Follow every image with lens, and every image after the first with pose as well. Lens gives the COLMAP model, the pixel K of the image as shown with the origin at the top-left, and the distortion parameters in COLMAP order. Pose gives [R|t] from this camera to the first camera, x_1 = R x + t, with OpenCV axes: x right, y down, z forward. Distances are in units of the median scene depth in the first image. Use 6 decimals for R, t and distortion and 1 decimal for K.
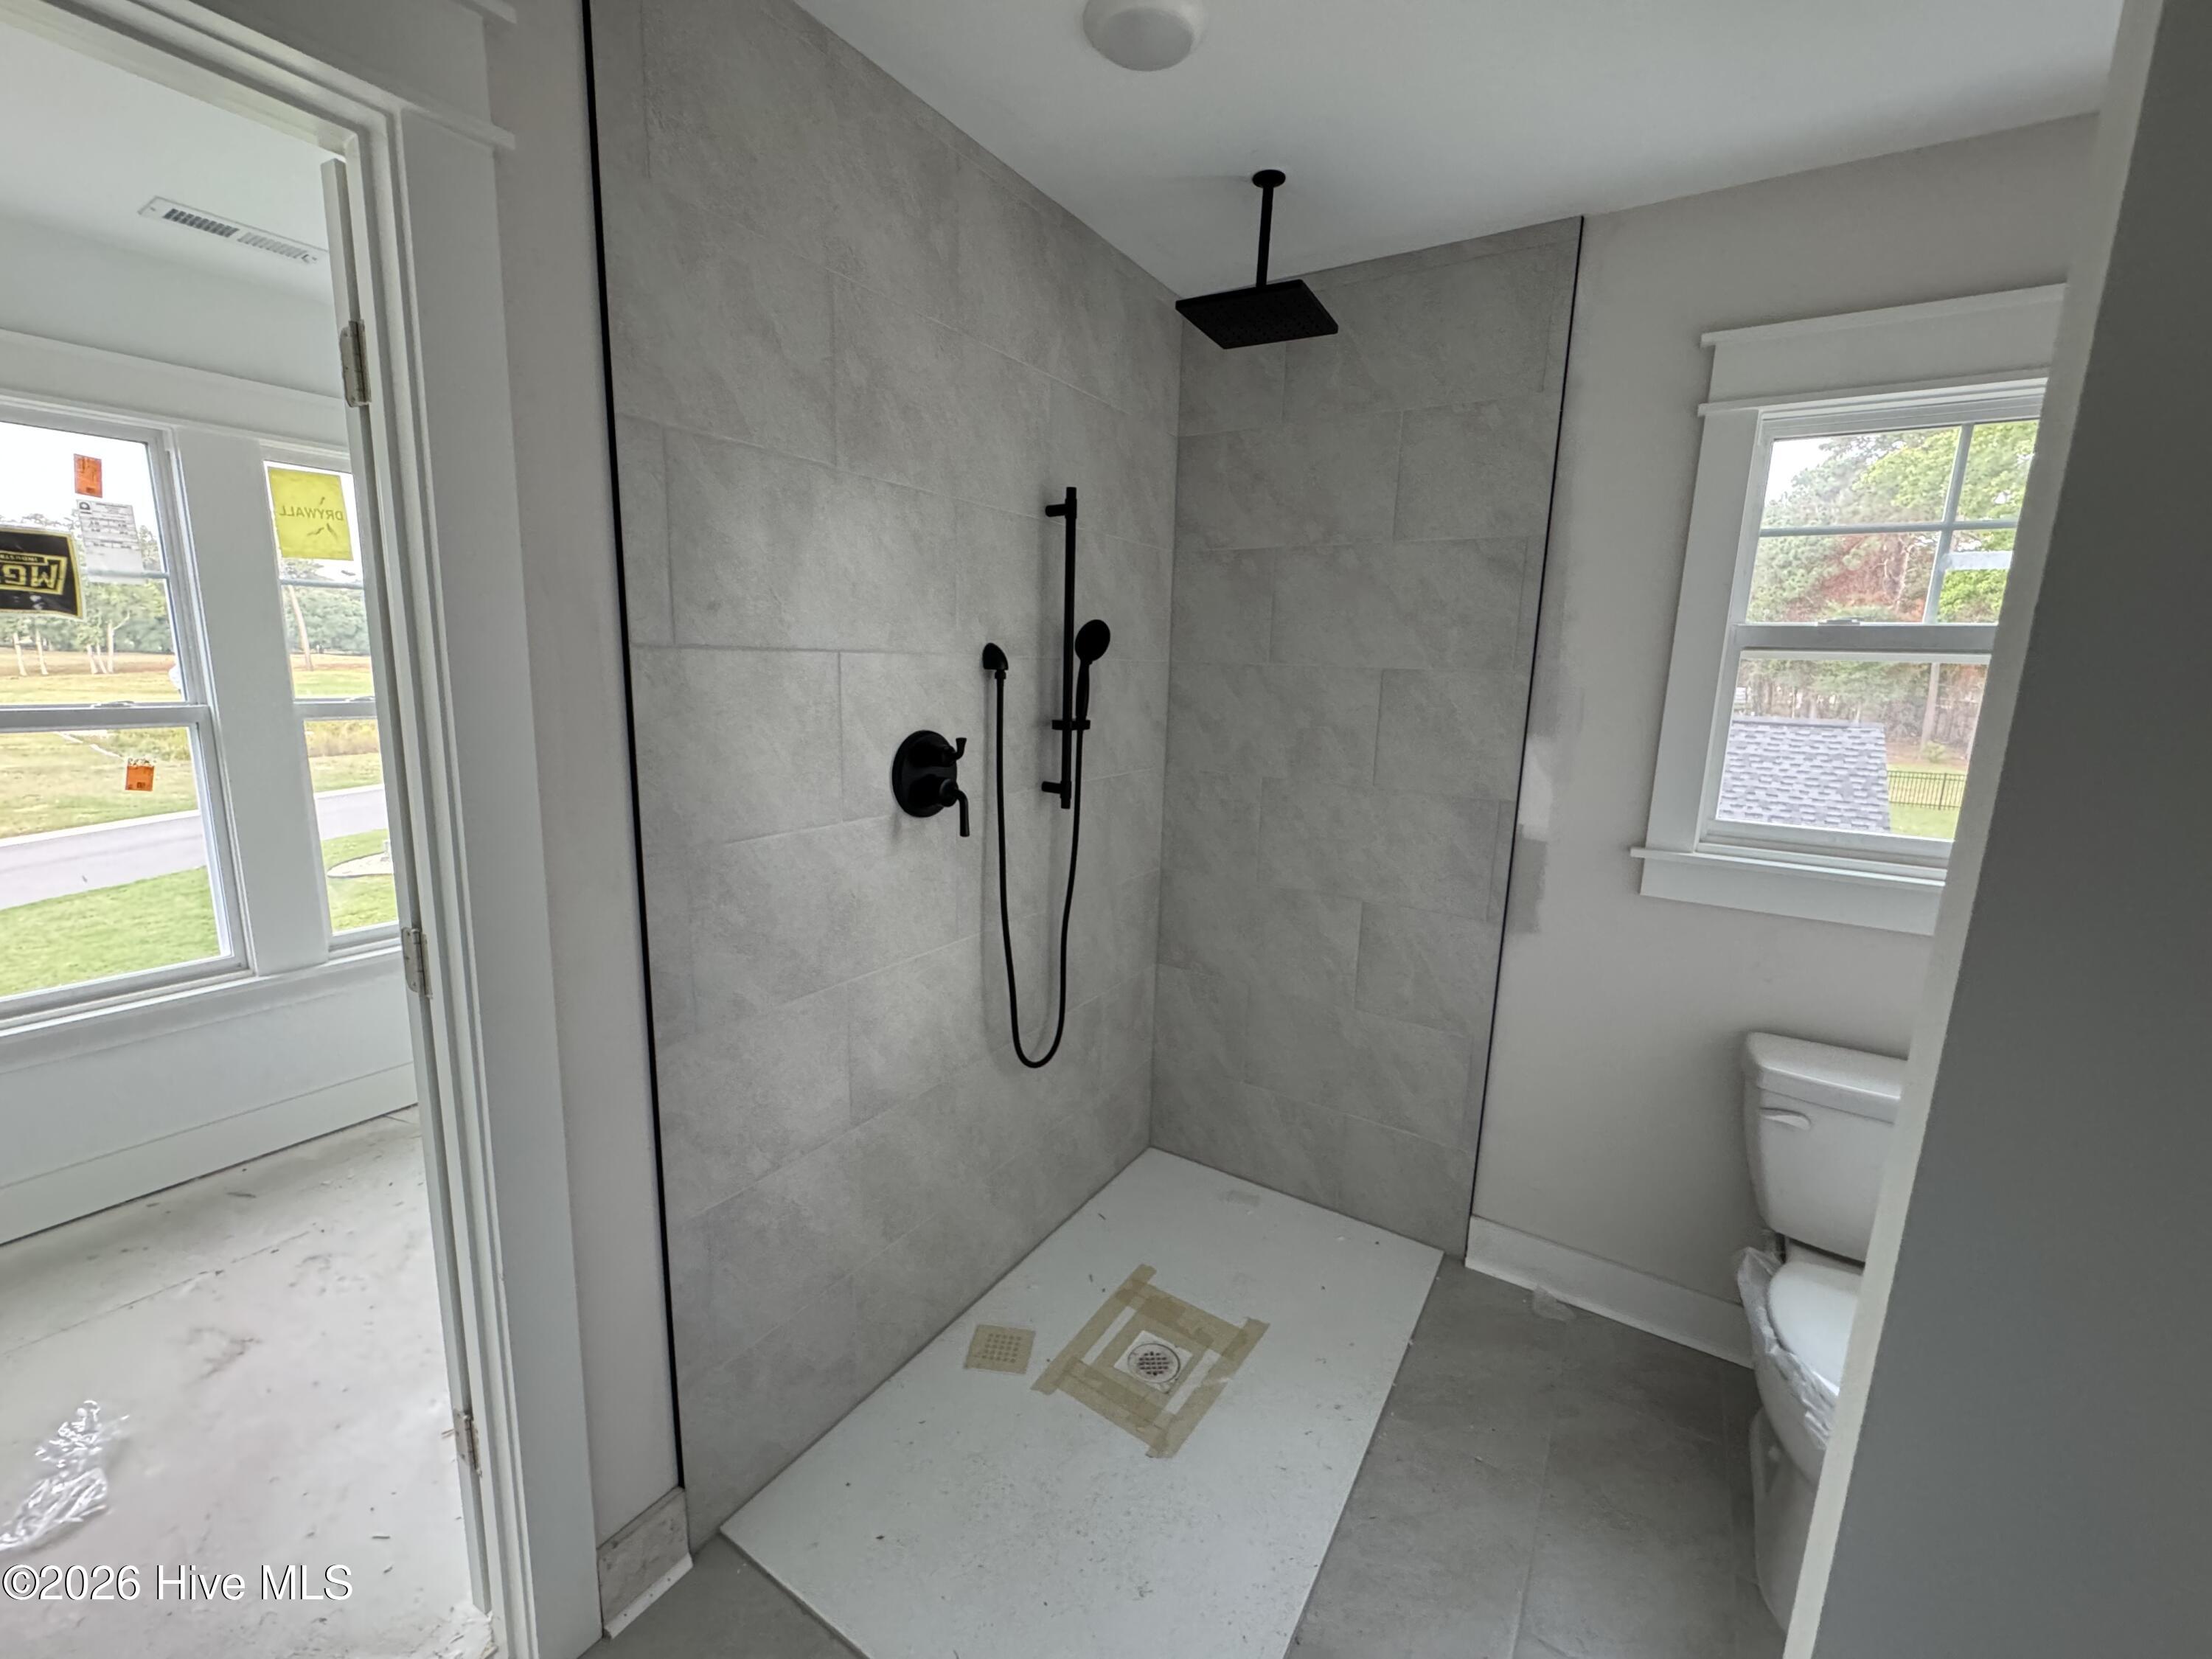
lens RADIAL K [[892.9, 0, 1110.8], [0, 892.9, 825.7], [0, 0, 1]] dist [-0.003335, 0.000933]
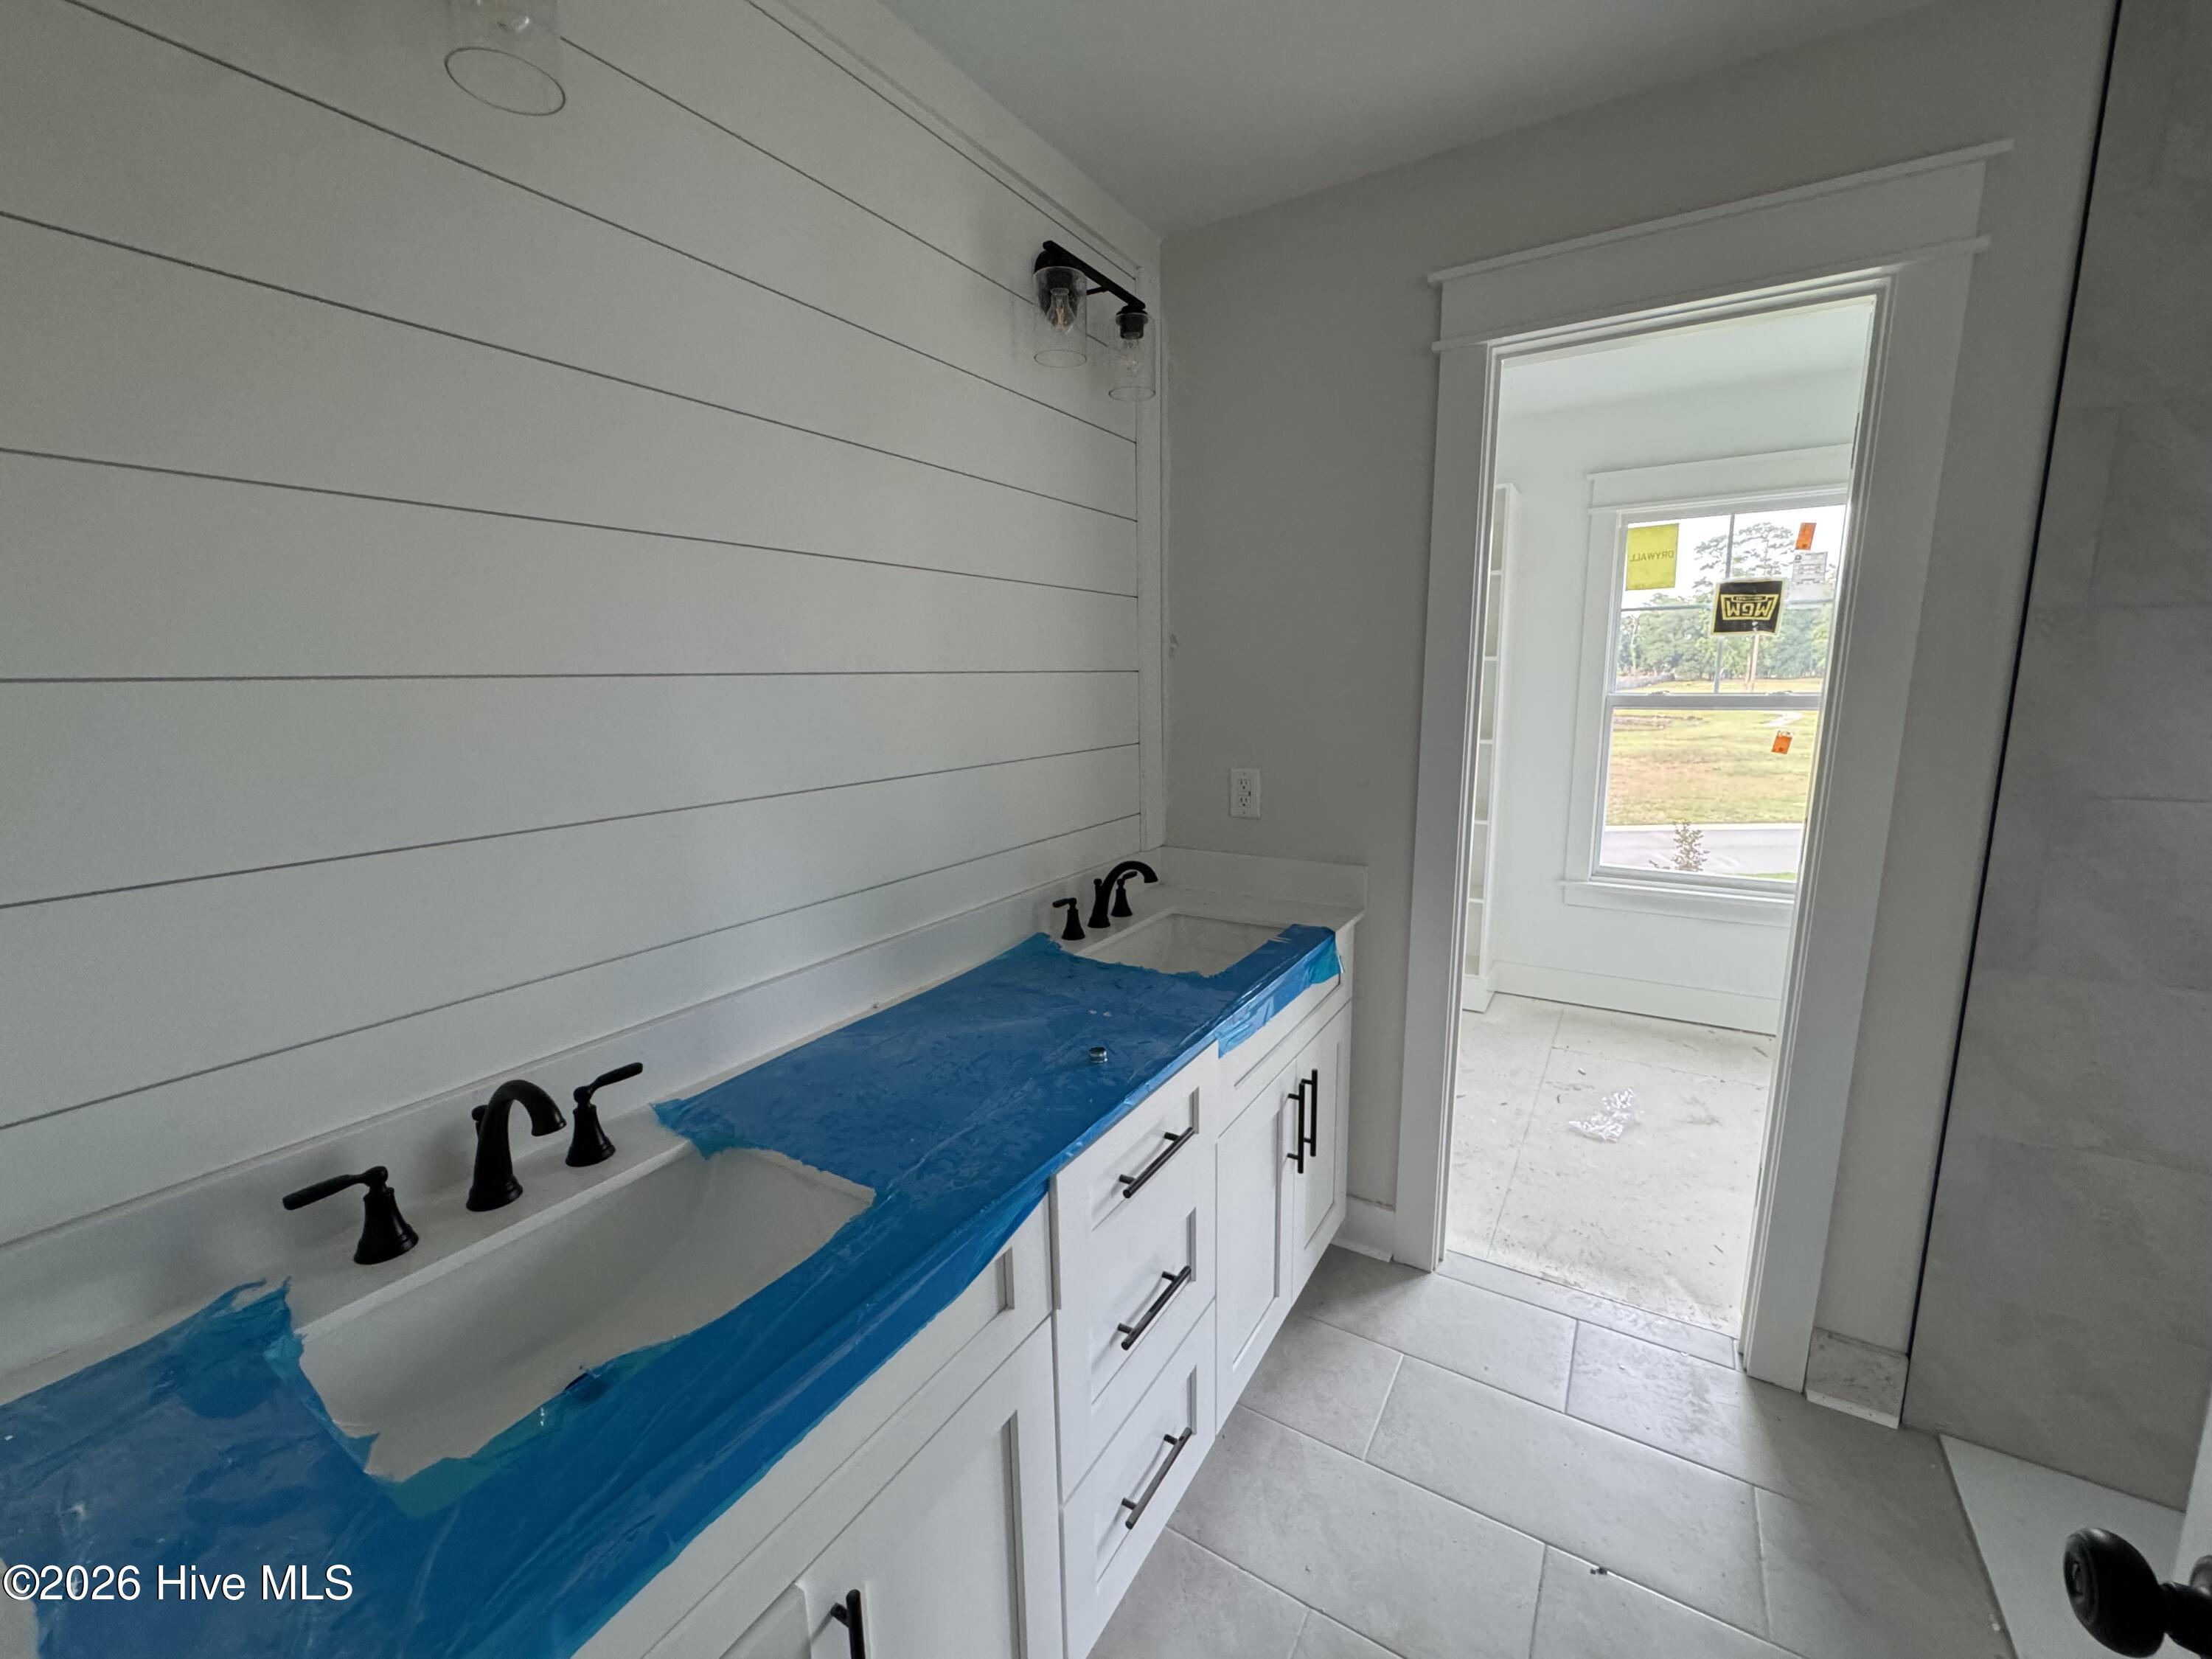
lens RADIAL K [[892.9, 0, 1103.6], [0, 892.9, 824.7], [0, 0, 1]] dist [-0.003335, 0.000933]
pose [[0.009013, 0.137554, -0.990453, 0.353140], [-0.166883, 0.976809, 0.134141, 0.064988], [0.985936, 0.164081, 0.031759, -0.102451]]
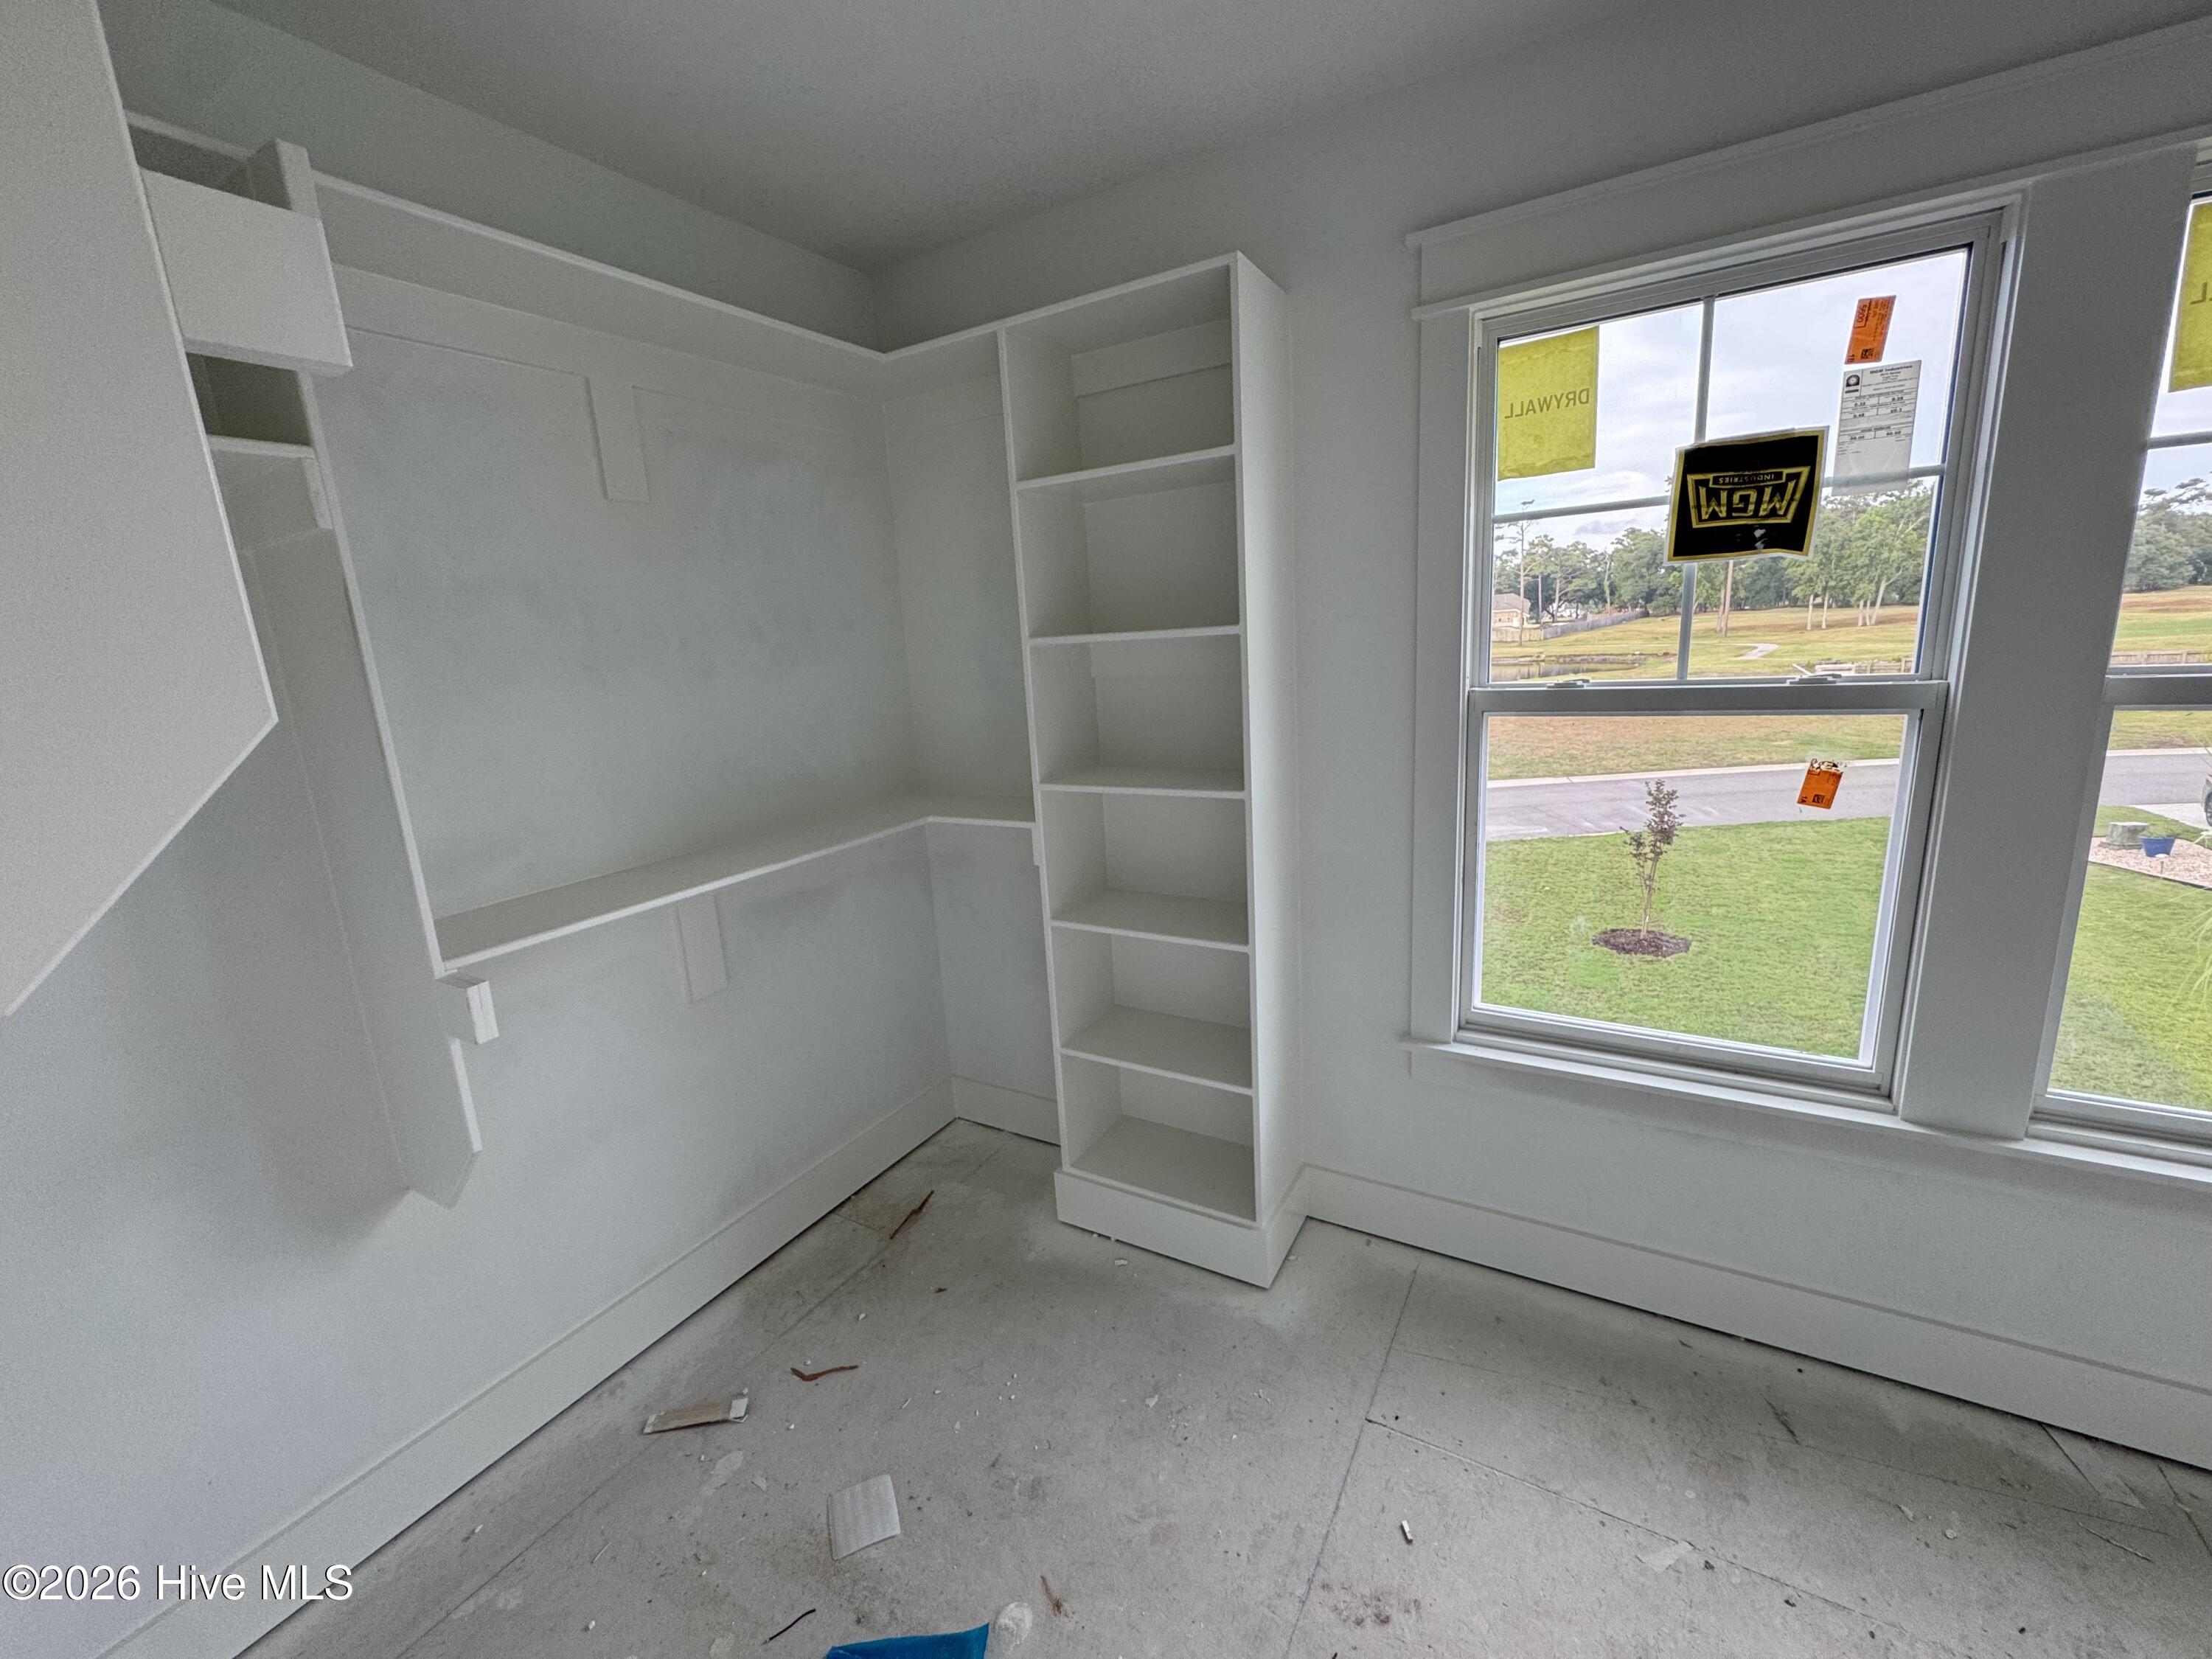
lens RADIAL K [[892.9, 0, 1103.1], [0, 892.9, 822.4], [0, 0, 1]] dist [-0.003335, 0.000933]
pose [[0.032943, 0.177219, -0.983620, -0.459413], [-0.123968, 0.977279, 0.171925, -0.081545], [0.991739, 0.116274, 0.054164, 0.448230]]
